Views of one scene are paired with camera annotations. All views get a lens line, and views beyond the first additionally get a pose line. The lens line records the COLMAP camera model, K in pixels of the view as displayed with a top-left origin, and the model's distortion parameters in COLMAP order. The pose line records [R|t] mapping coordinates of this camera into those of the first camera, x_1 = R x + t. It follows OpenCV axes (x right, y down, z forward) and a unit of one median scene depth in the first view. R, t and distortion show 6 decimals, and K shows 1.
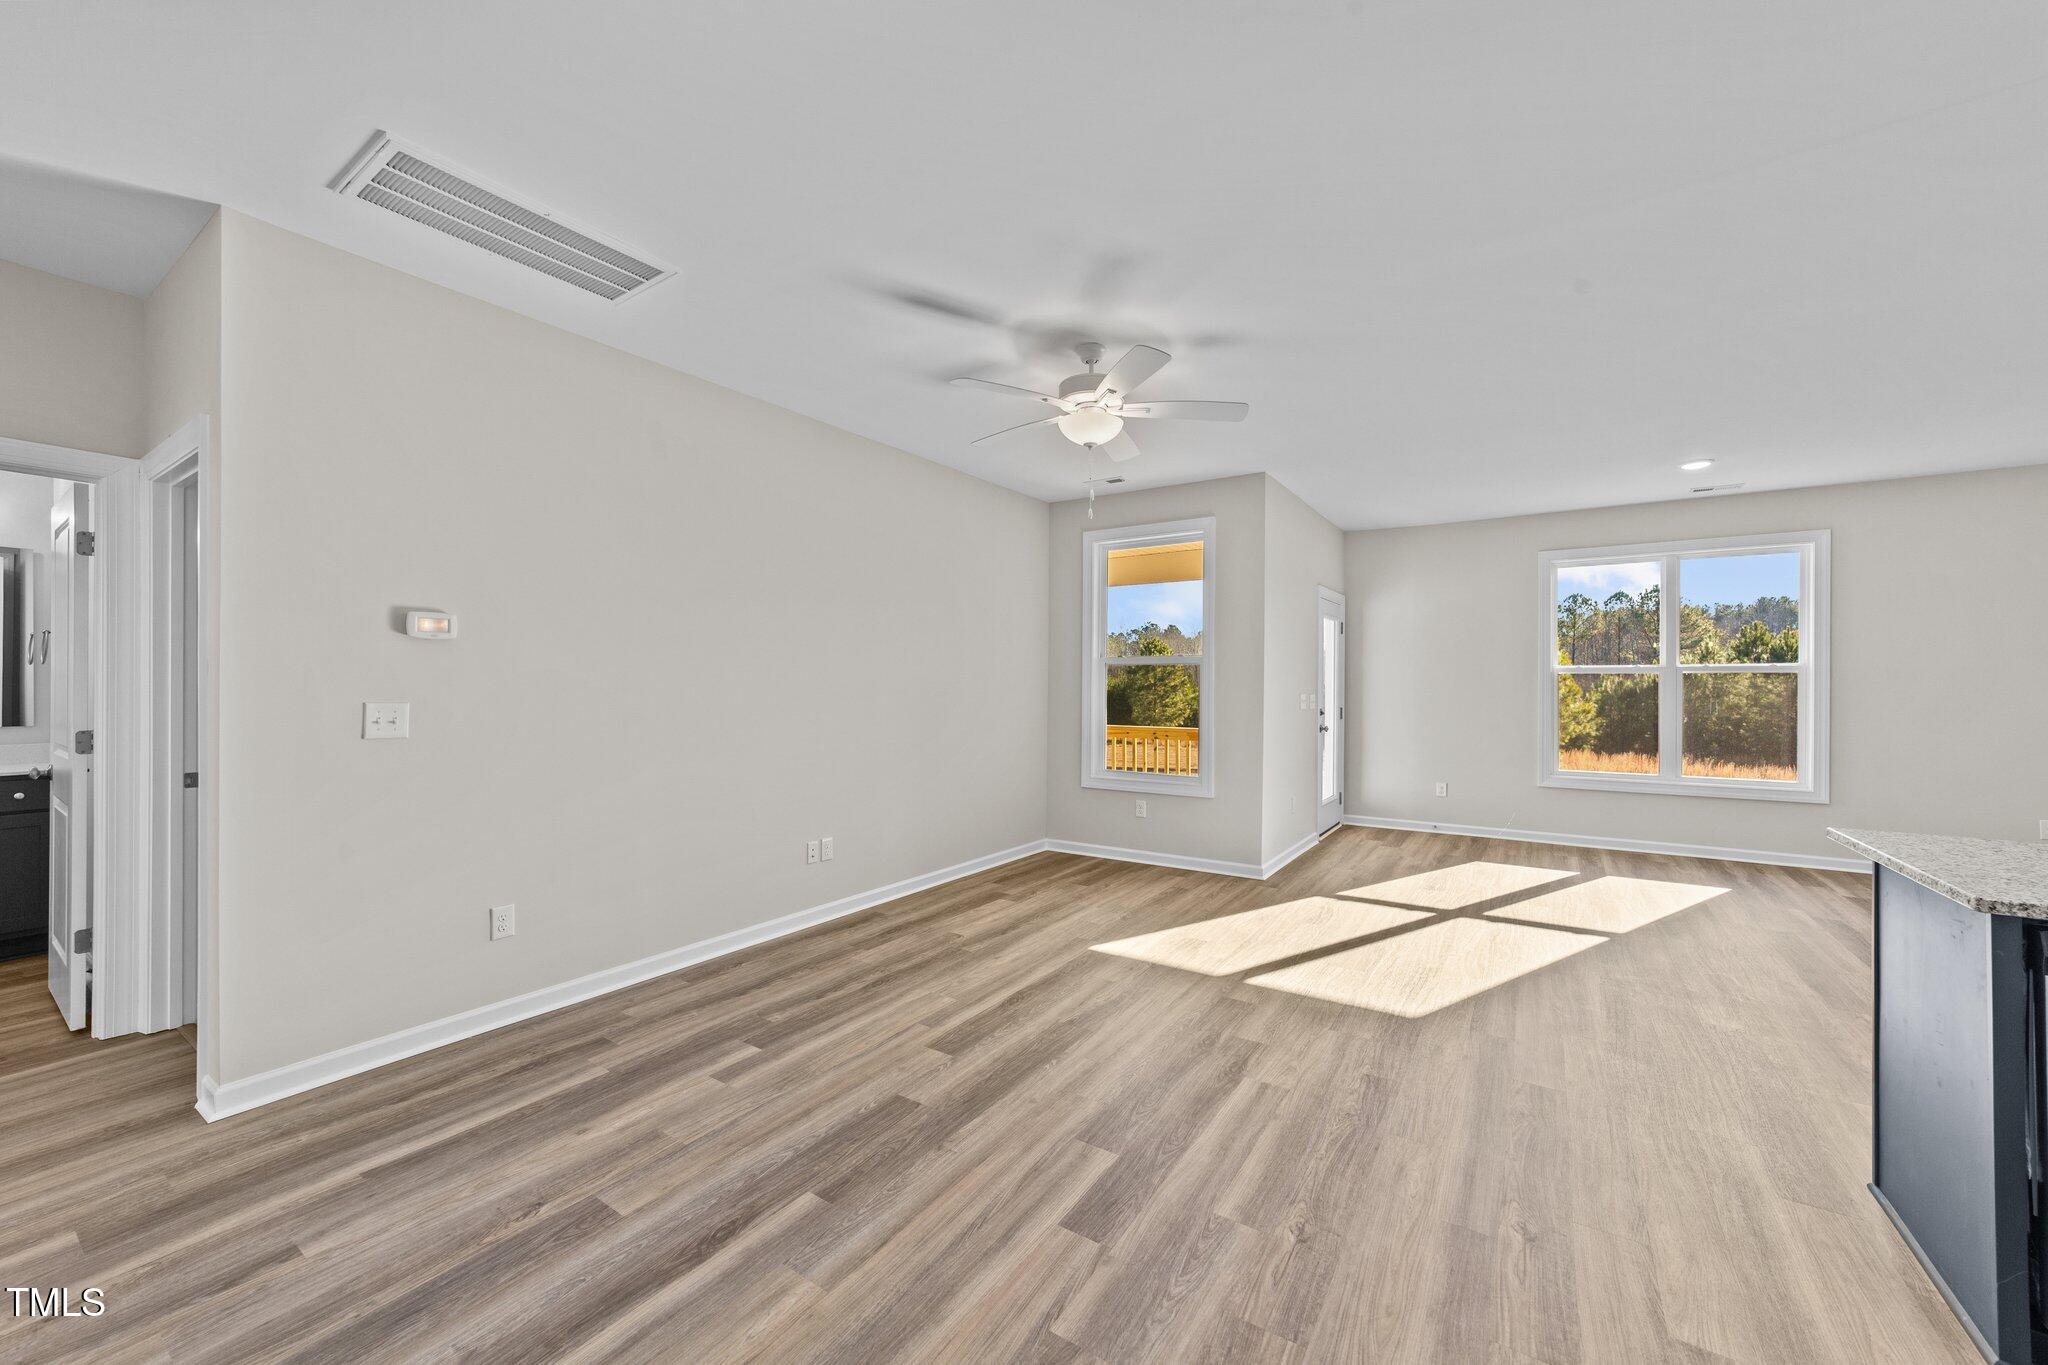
lens RADIAL K [[783.0, 0, 1031.5], [0, 783.0, 685.4], [0, 0, 1]] dist [-0.014734, 0.006902]
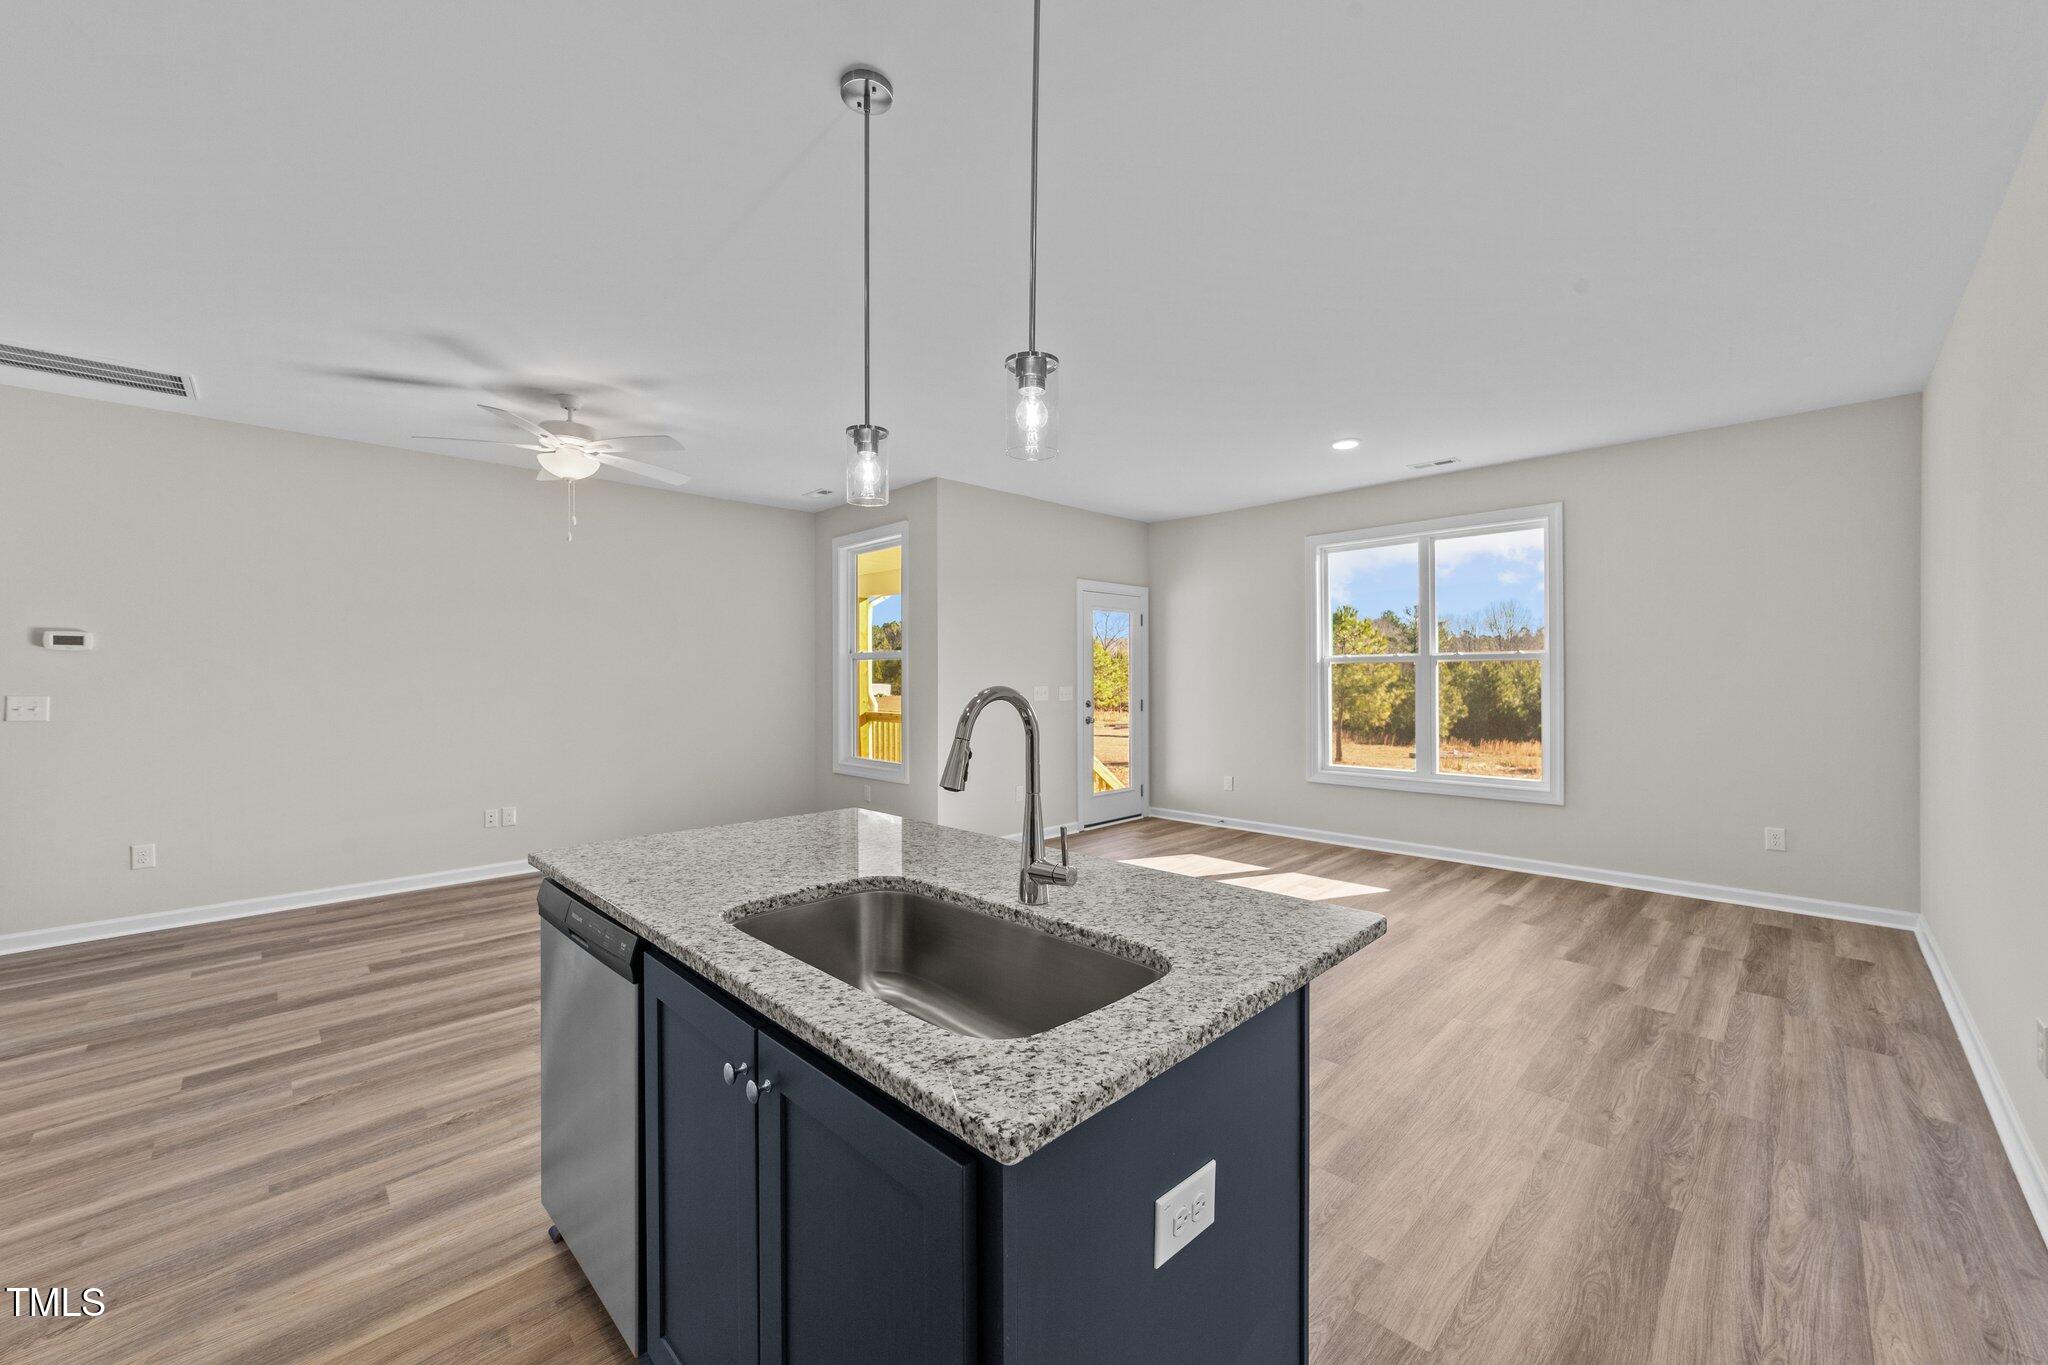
lens RADIAL K [[783.0, 0, 1031.3], [0, 783.0, 678.7], [0, 0, 1]] dist [-0.014734, 0.006902]
pose [[0.979716, -0.006469, -0.200288, 1.032174], [0.006695, 0.999977, 0.000452, 0.001877], [0.200280, -0.001784, 0.979737, -0.020590]]
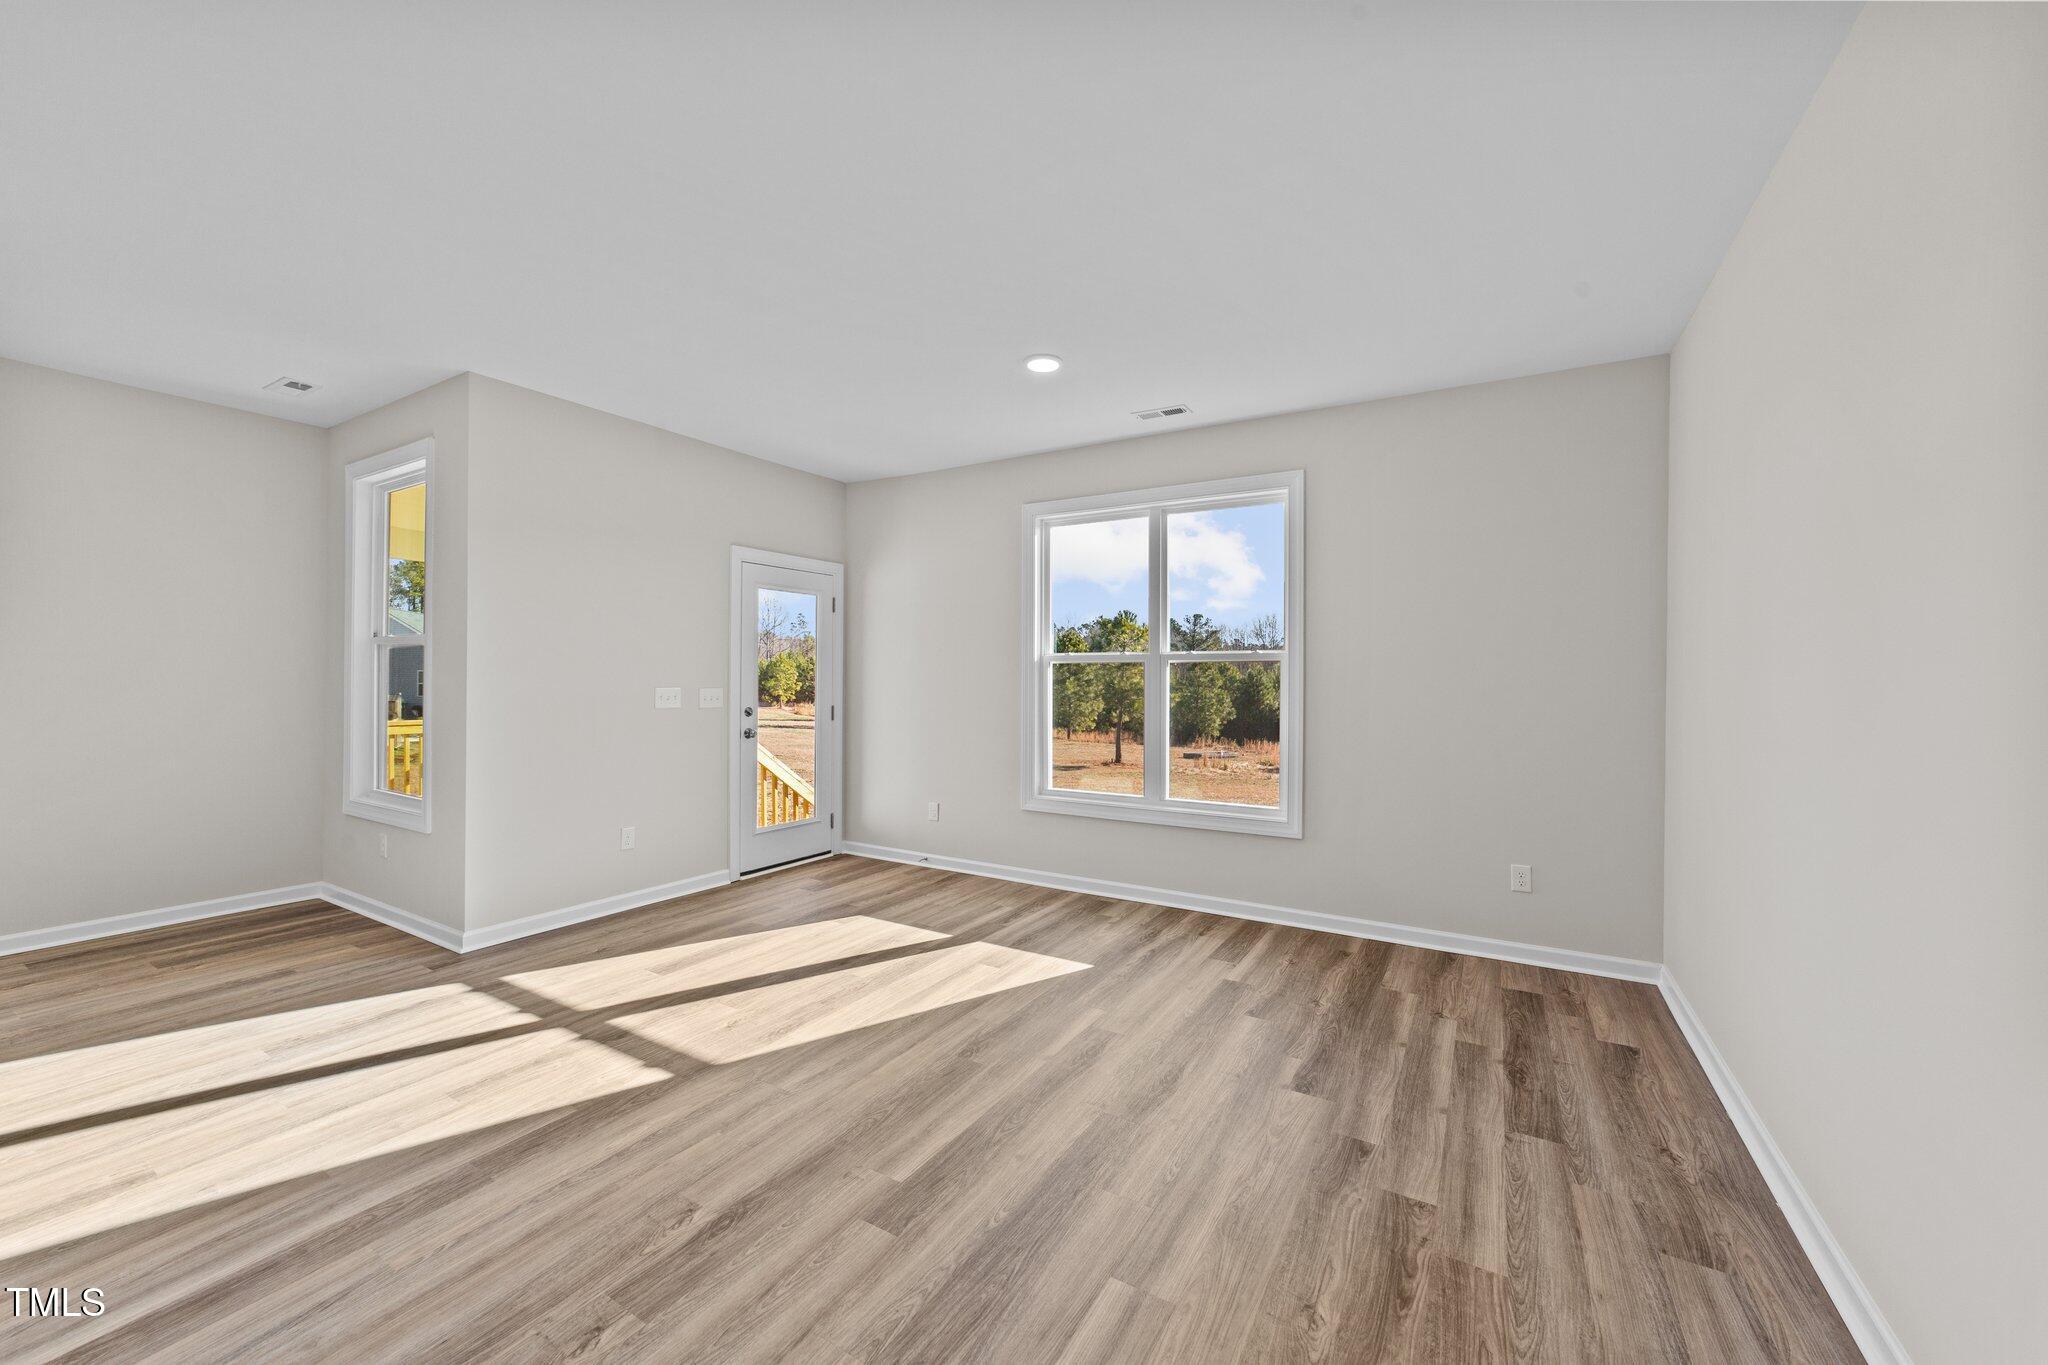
lens RADIAL K [[783.0, 0, 1029.4], [0, 783.0, 675.8], [0, 0, 1]] dist [-0.014734, 0.006902]
pose [[0.998868, 0.005347, 0.047263, 1.252114], [-0.005184, 0.999980, -0.003580, 0.001365], [-0.047281, 0.003331, 0.998876, 0.454685]]
